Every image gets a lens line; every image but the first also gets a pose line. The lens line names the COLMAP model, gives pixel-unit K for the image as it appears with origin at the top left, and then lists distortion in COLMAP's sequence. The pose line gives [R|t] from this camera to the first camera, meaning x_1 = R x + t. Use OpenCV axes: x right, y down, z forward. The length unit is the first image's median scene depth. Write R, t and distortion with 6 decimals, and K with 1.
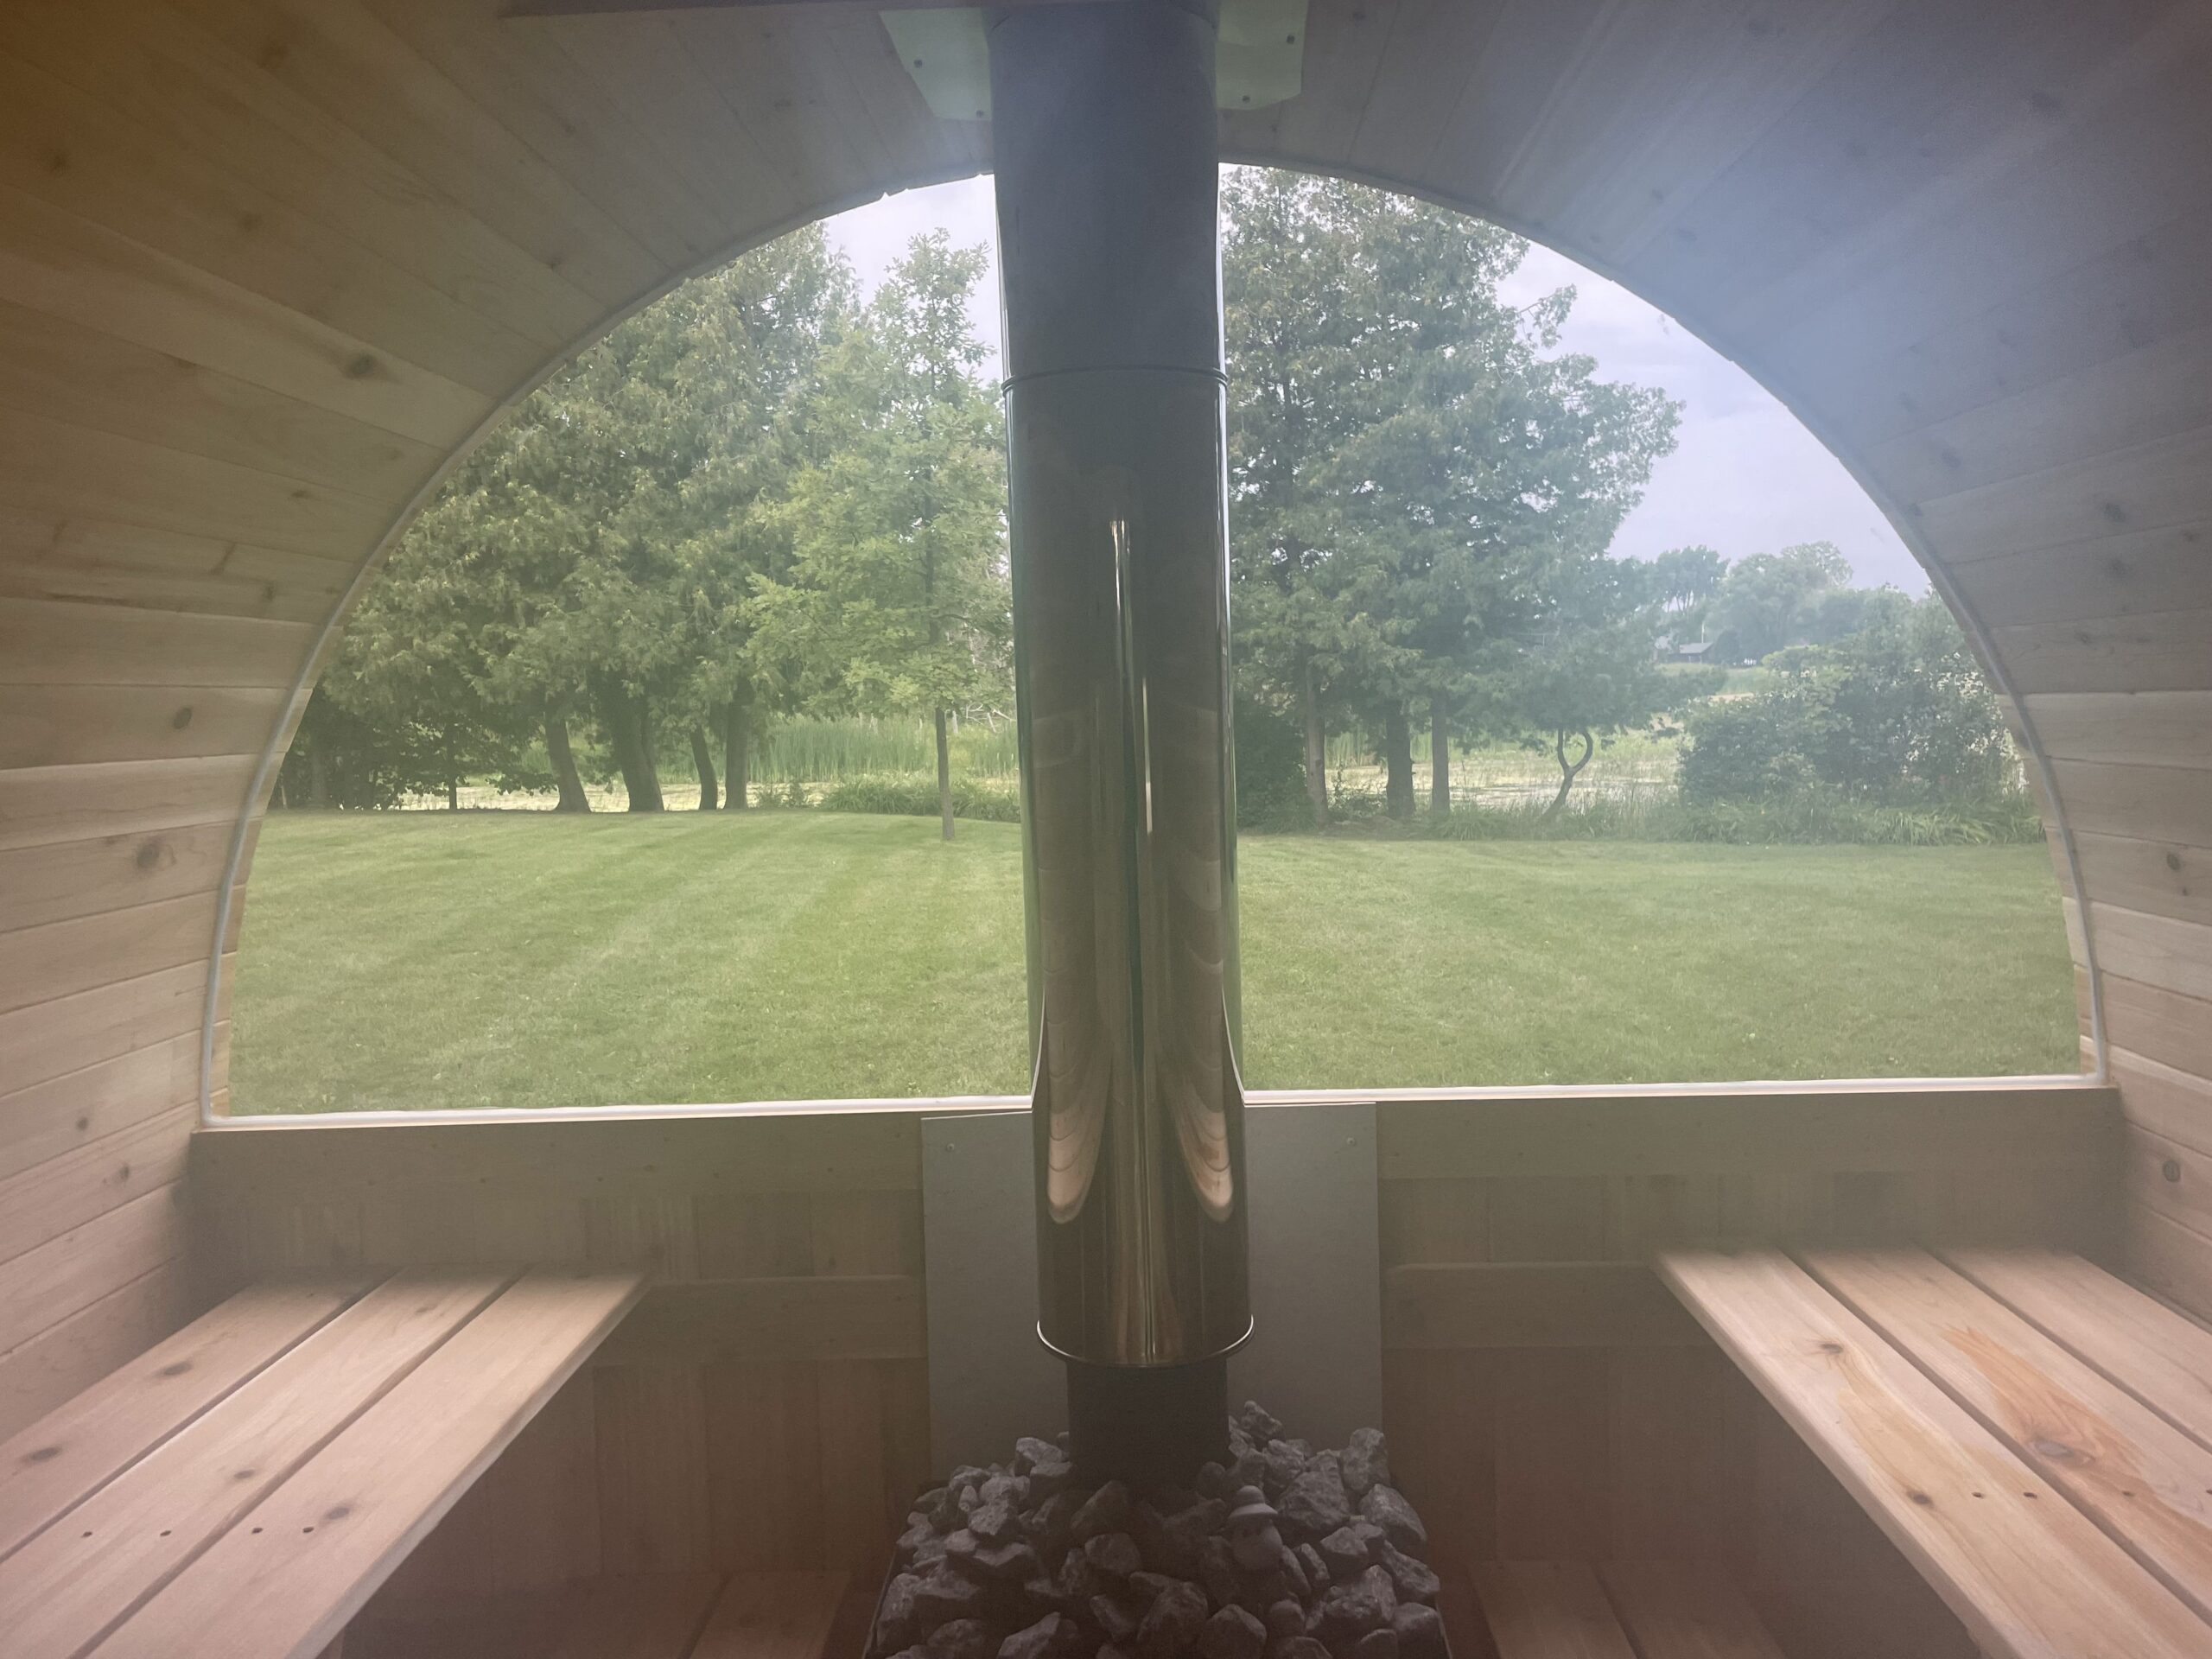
lens RADIAL K [[1658.0, 0, 1106.0], [0, 1658.0, 829.5], [0, 0, 1]] dist [0.047433, -0.003846]
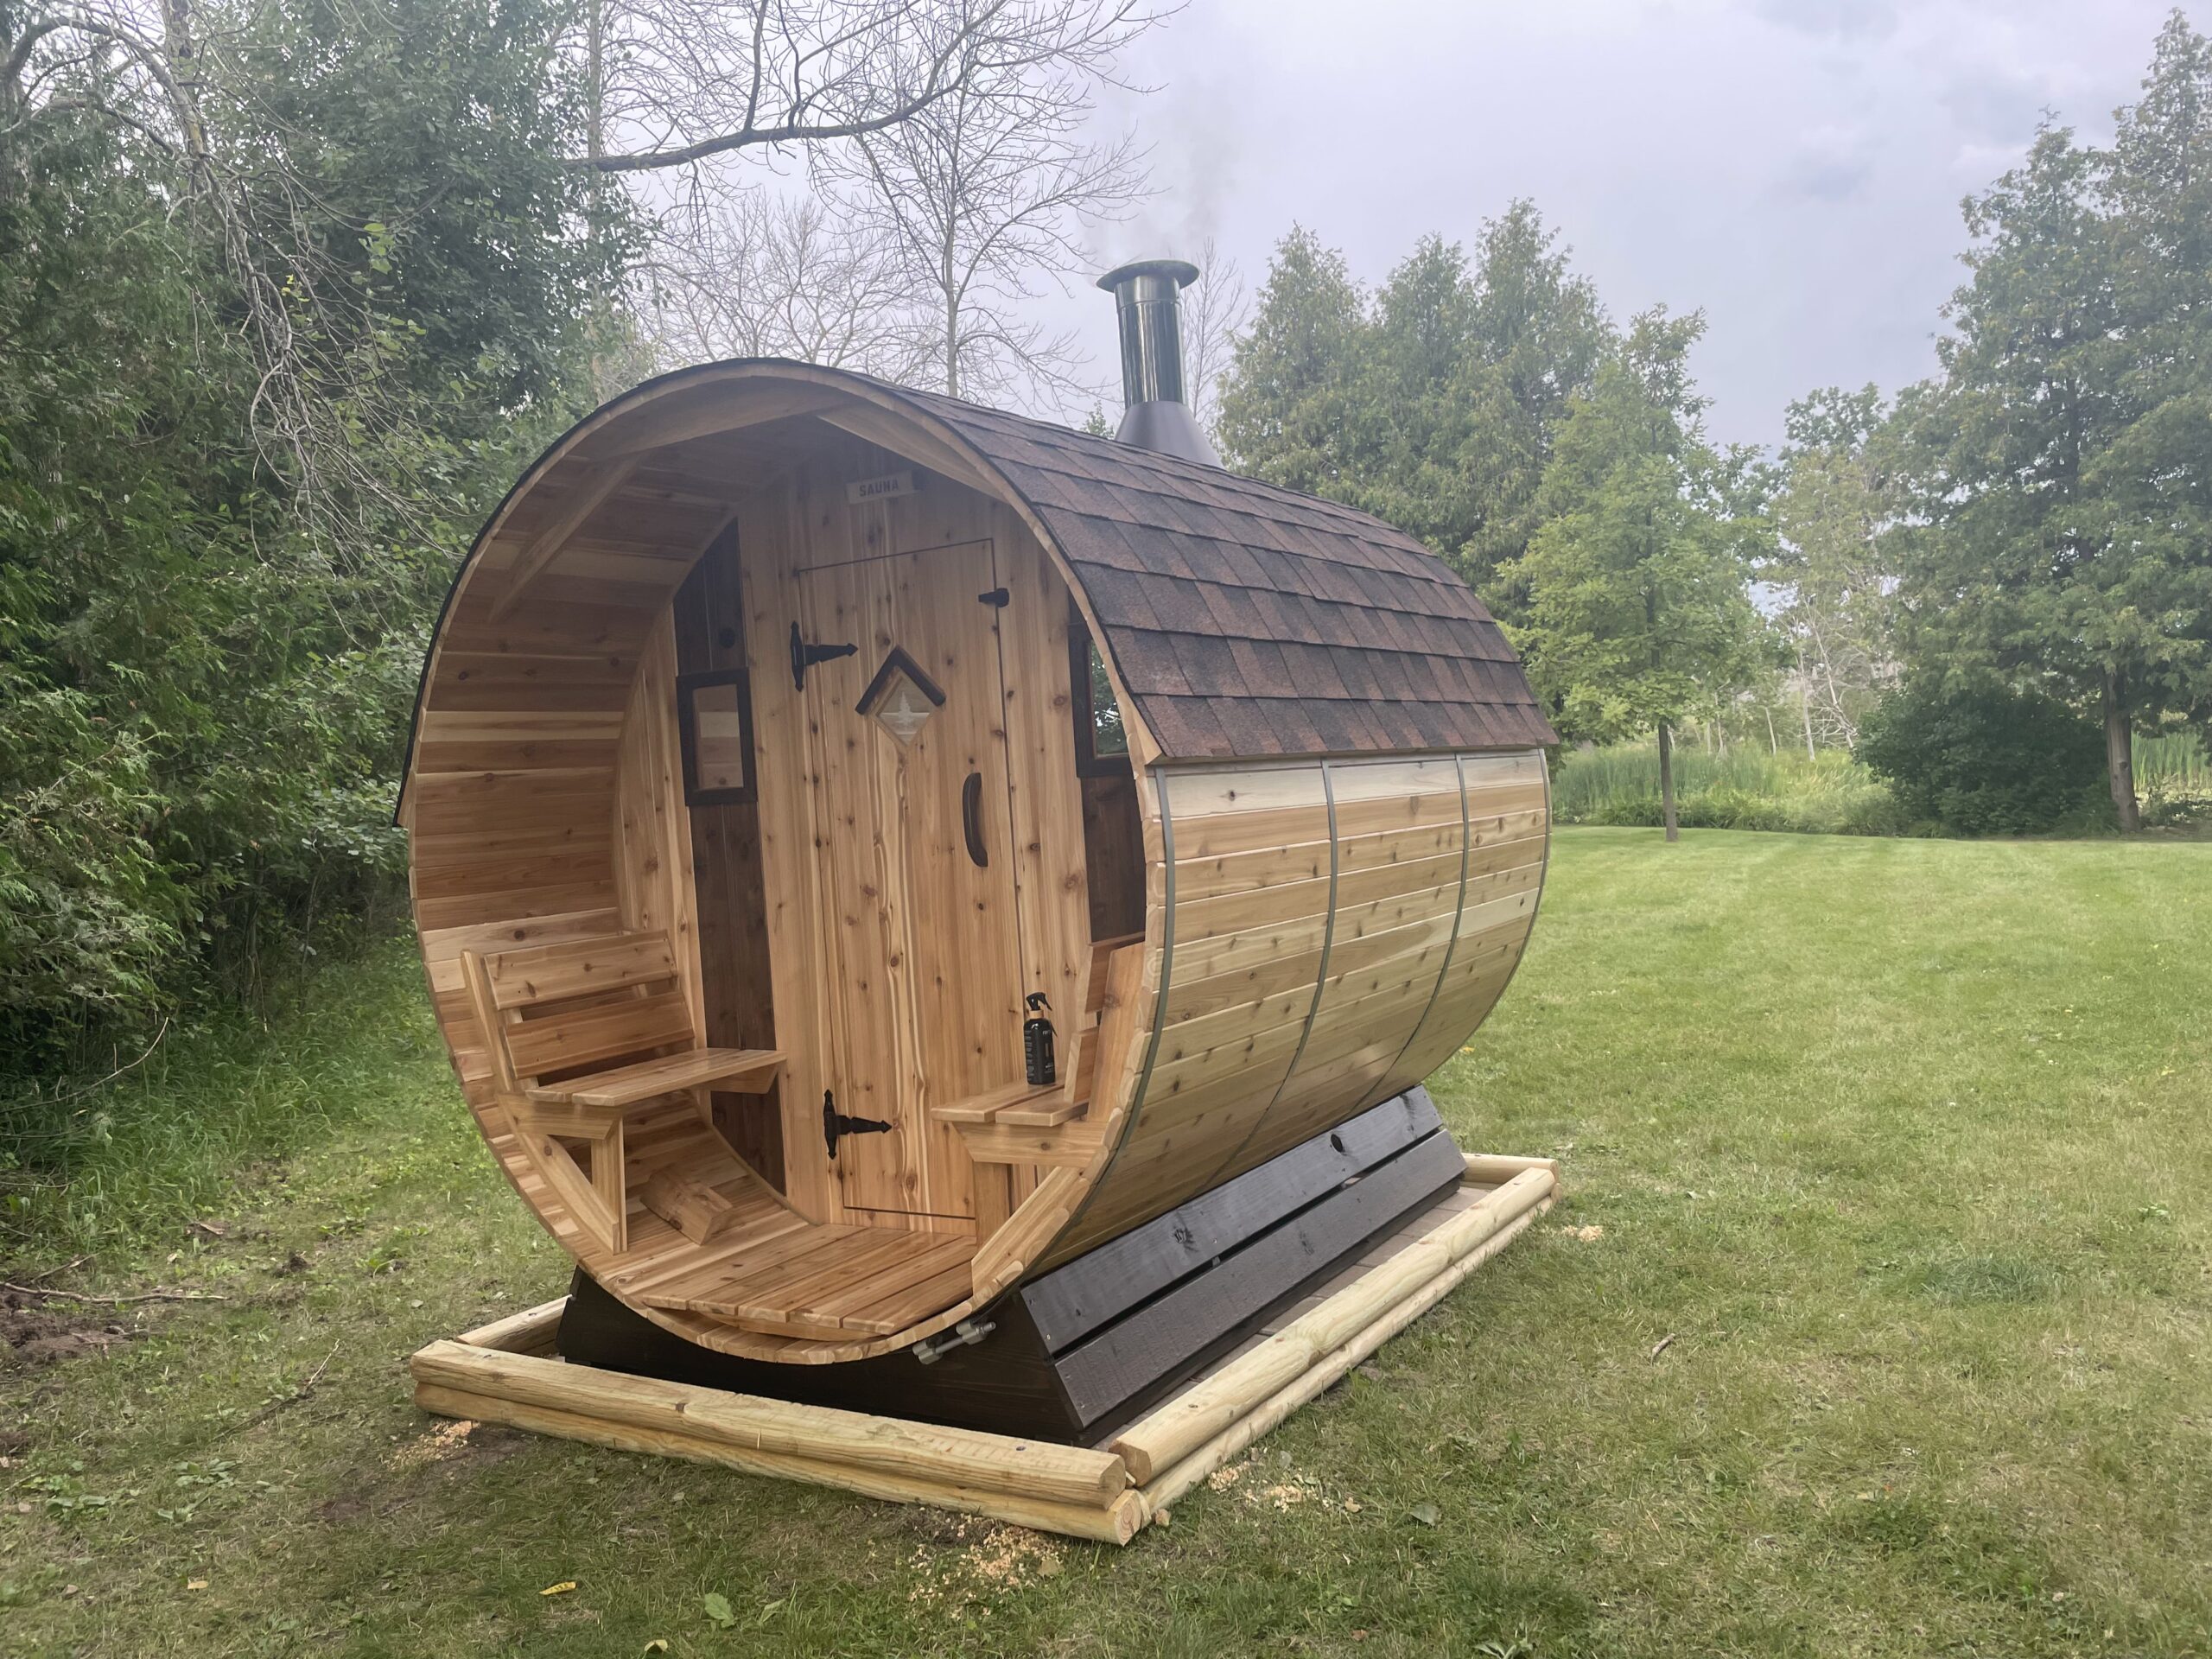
lens RADIAL K [[1658.0, 0, 1106.0], [0, 1658.0, 829.5], [0, 0, 1]] dist [0.047433, -0.003846]
pose [[0.868351, -0.015271, -0.495716, 0.118814], [0.001851, 0.999619, -0.027550, 0.025979], [0.495947, 0.023006, 0.868048, -0.151626]]
